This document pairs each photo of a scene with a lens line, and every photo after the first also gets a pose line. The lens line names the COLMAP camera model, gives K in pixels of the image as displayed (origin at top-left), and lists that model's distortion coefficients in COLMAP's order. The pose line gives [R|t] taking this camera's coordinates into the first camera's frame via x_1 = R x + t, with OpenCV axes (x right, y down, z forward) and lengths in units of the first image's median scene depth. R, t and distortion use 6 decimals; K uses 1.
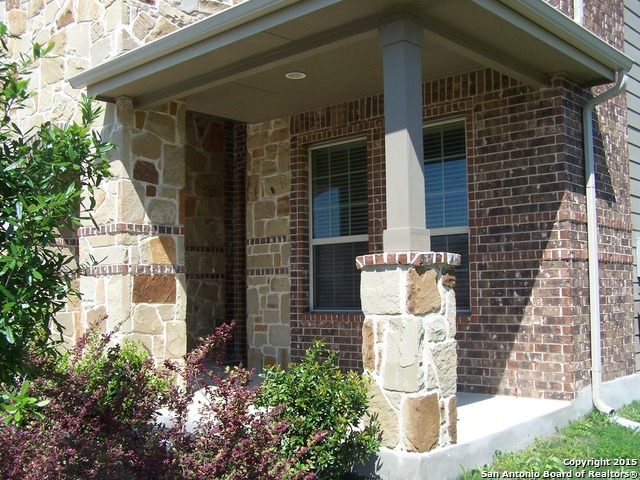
lens RADIAL K [[739.2, 0, 319.1], [0, 739.2, 259.1], [0, 0, 1]] dist [-0.190487, 0.356078]
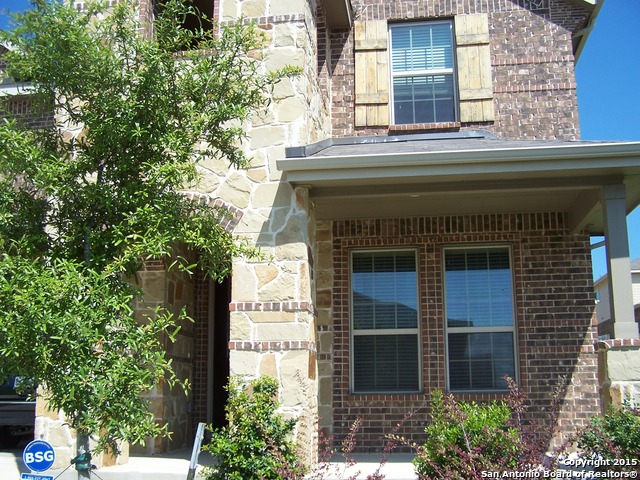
lens RADIAL K [[739.2, 0, 319.1], [0, 739.2, 259.1], [0, 0, 1]] dist [-0.190487, 0.356078]
pose [[0.821931, 0.119817, 0.556842, -0.875434], [-0.035142, 0.986430, -0.160380, 0.062217], [-0.568502, 0.112253, 0.814988, 0.107281]]
